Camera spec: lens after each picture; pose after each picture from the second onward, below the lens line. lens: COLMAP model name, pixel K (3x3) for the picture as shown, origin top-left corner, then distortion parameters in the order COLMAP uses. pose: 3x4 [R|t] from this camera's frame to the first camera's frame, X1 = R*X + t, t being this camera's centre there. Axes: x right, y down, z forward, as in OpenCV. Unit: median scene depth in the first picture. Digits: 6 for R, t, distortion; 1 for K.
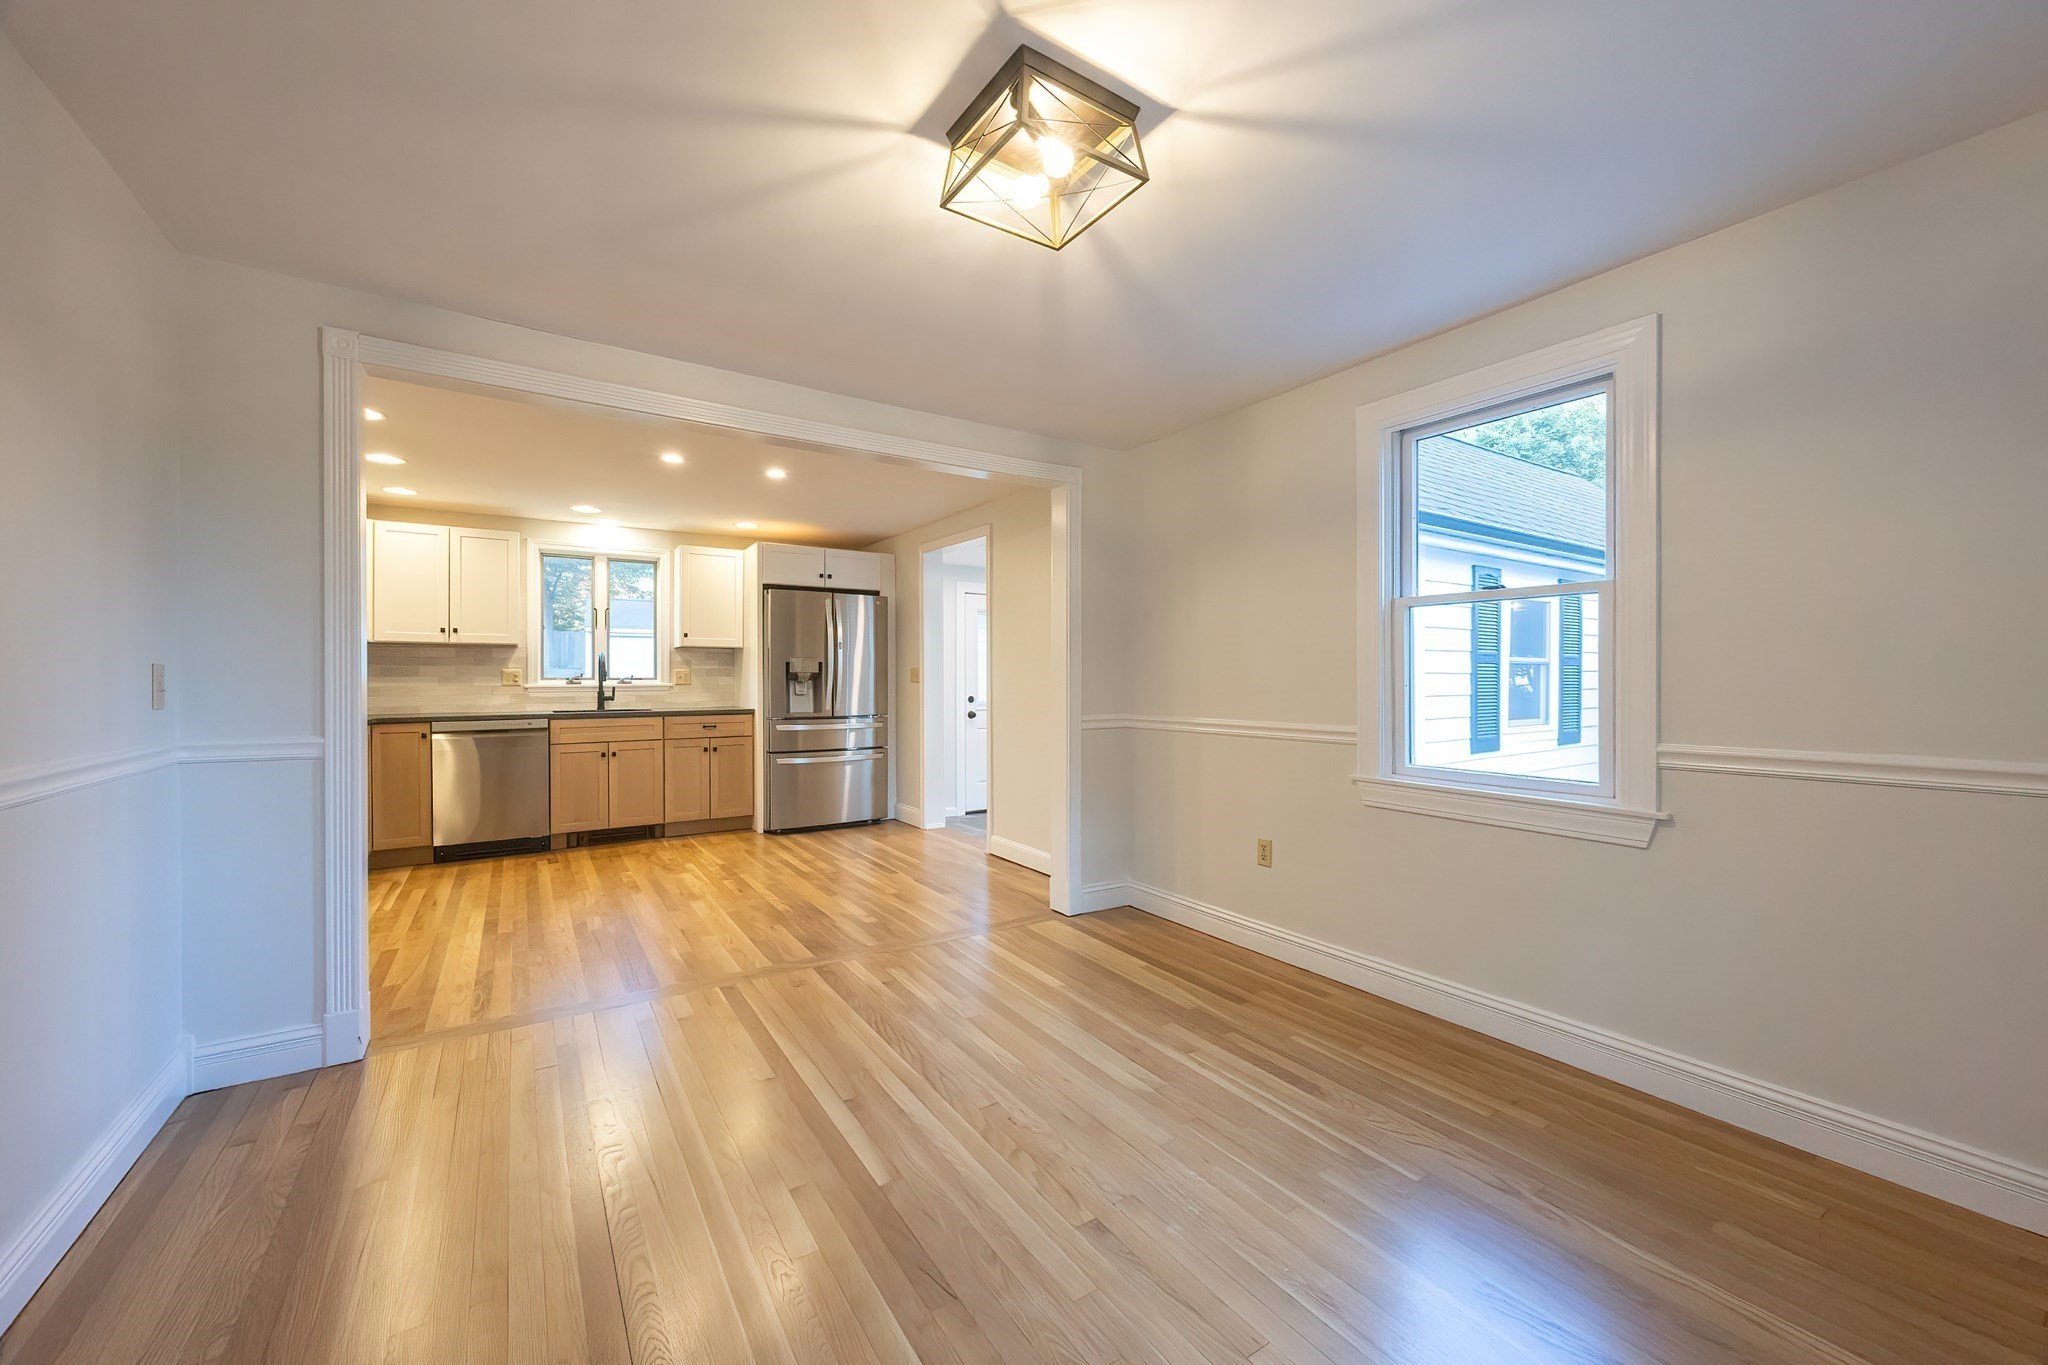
lens RADIAL K [[783.9, 0, 1024.0], [0, 783.9, 682.5], [0, 0, 1]] dist [-0.000288, 0.000073]
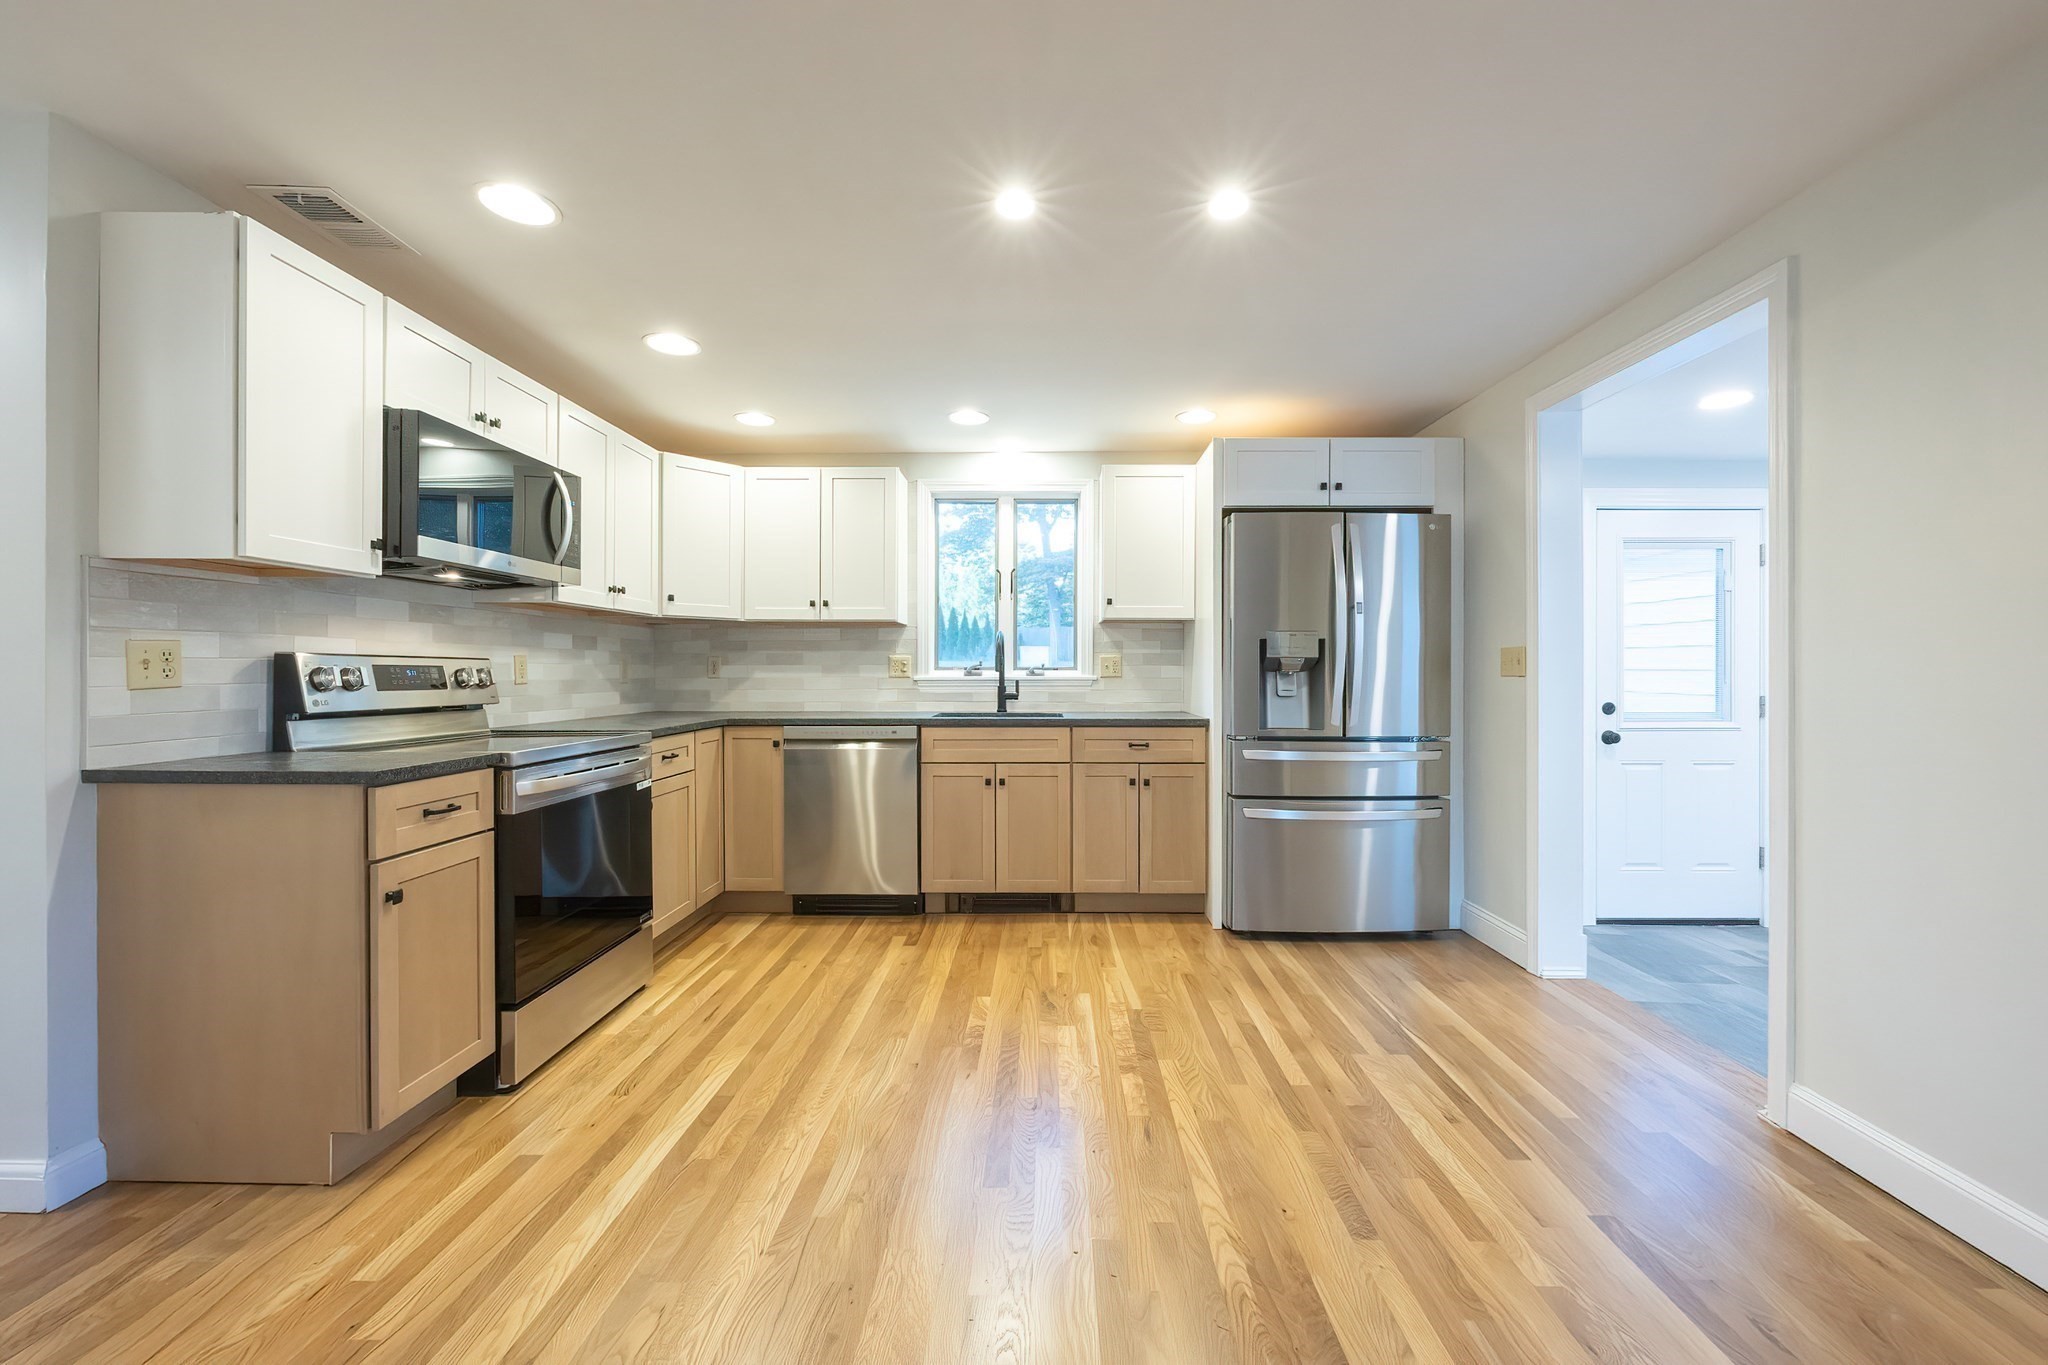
lens RADIAL K [[799.5, 0, 1043.8], [0, 799.5, 670.5], [0, 0, 1]] dist [-0.002018, -0.000114]
pose [[0.838239, 0.002293, -0.545299, -0.118939], [-0.005617, 0.999974, -0.004429, 0.000100], [0.545275, 0.006775, 0.838230, 0.428505]]
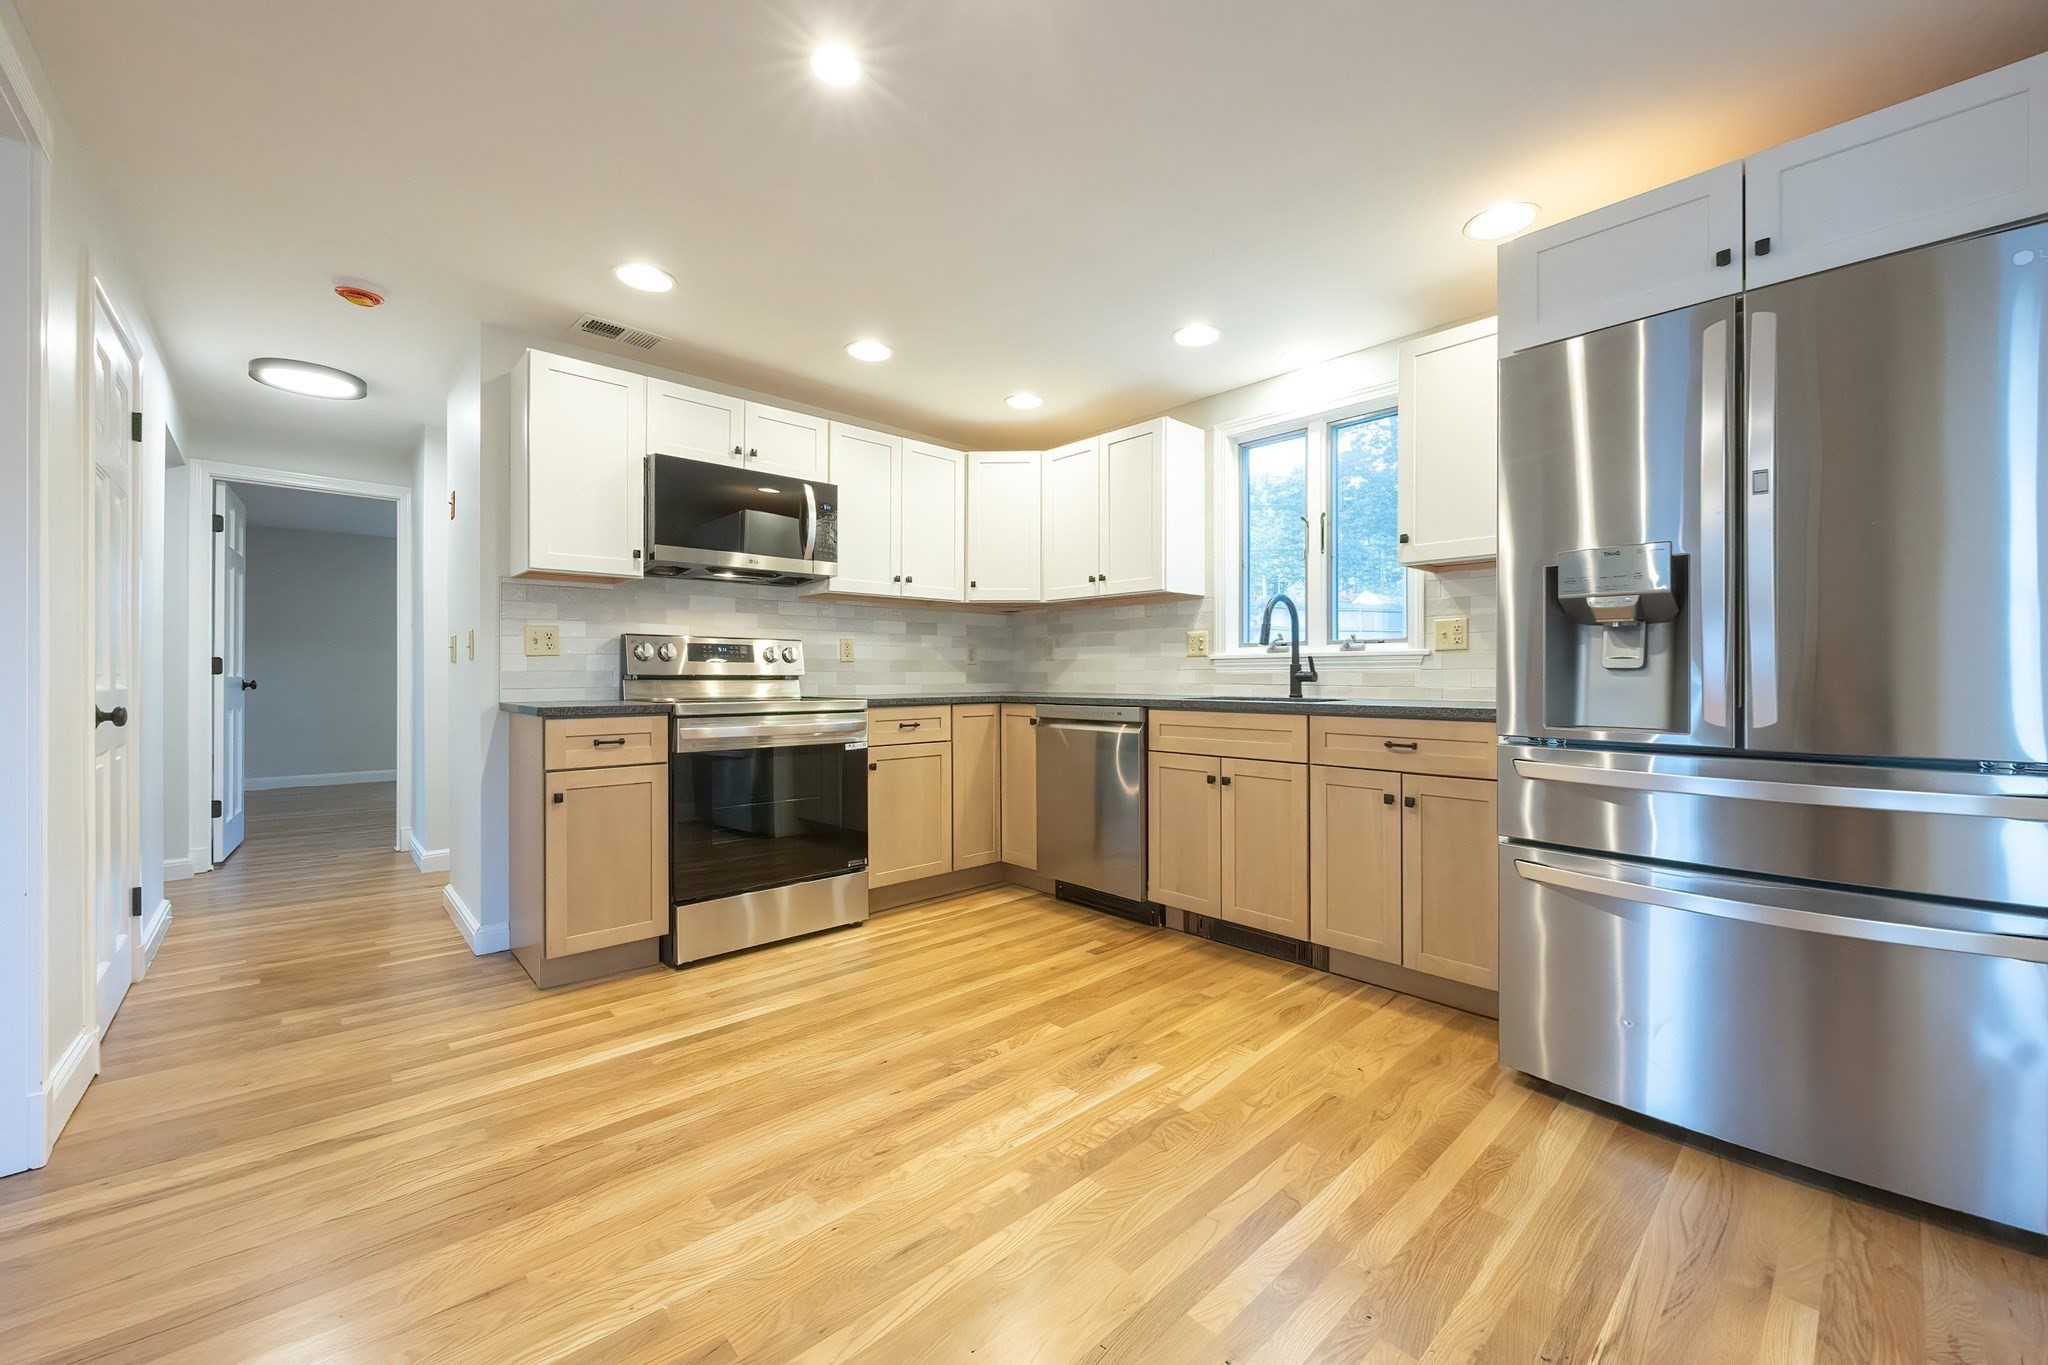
lens RADIAL K [[805.9, 0, 1029.2], [0, 805.9, 670.1], [0, 0, 1]] dist [-0.000114, -0.000032]
pose [[0.179741, -0.003218, -0.983709, -0.014786], [-0.004280, 0.999983, -0.004054, 0.018735], [0.983705, 0.004939, 0.179724, 0.731864]]
